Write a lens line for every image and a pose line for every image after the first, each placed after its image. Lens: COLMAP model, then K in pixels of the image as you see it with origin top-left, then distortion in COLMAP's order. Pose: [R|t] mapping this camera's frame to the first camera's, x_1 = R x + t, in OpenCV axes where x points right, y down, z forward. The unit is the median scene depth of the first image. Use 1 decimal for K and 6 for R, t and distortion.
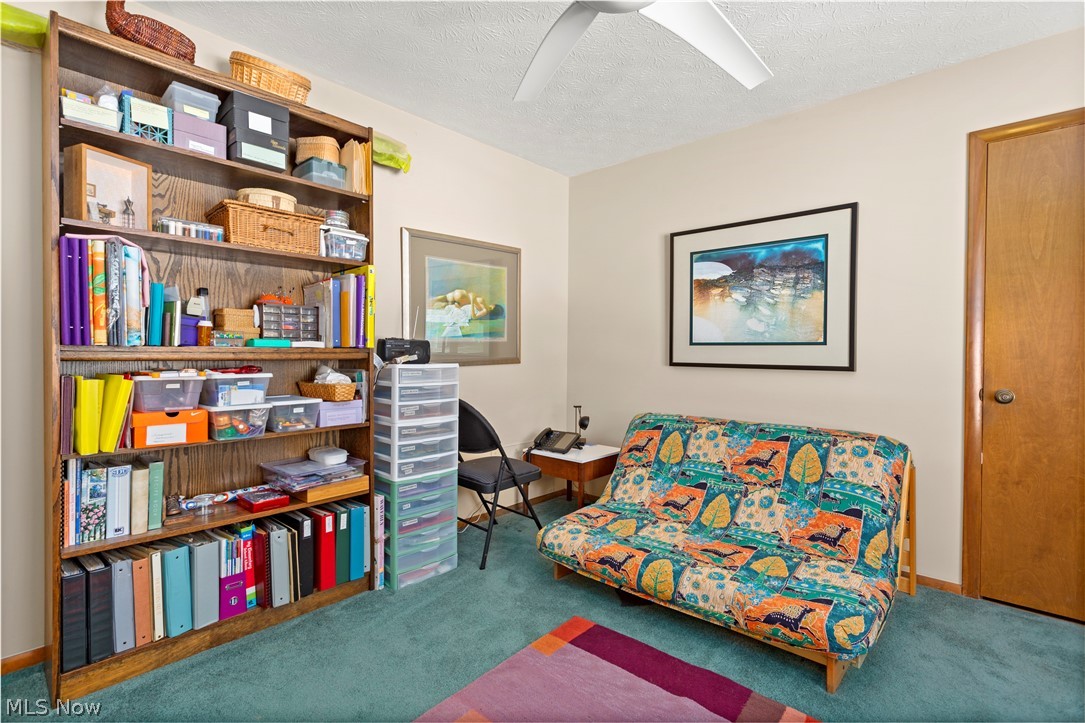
lens RADIAL K [[513.4, 0, 545.5], [0, 513.4, 354.8], [0, 0, 1]] dist [-0.000429, -0.000493]
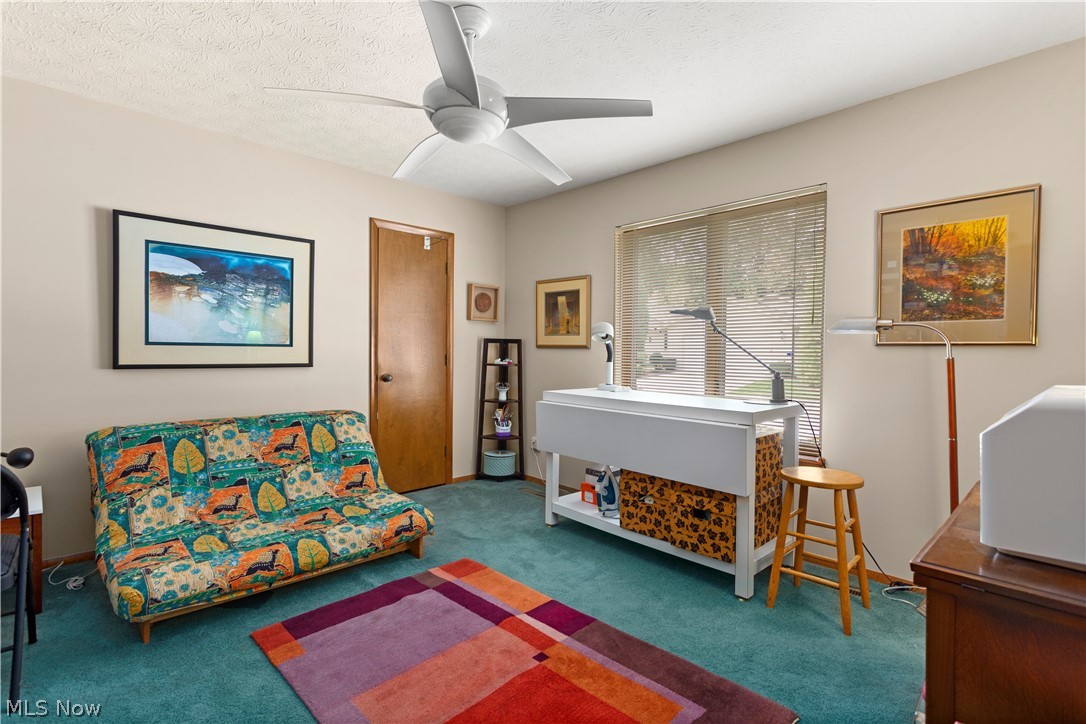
lens RADIAL K [[513.9, 0, 546.0], [0, 513.9, 355.3], [0, 0, 1]] dist [-0.000429, -0.000493]
pose [[0.048231, -0.020237, 0.998631, -0.710338], [-0.008753, 0.999748, 0.020682, -0.030834], [-0.998798, -0.009739, 0.048041, 0.332977]]
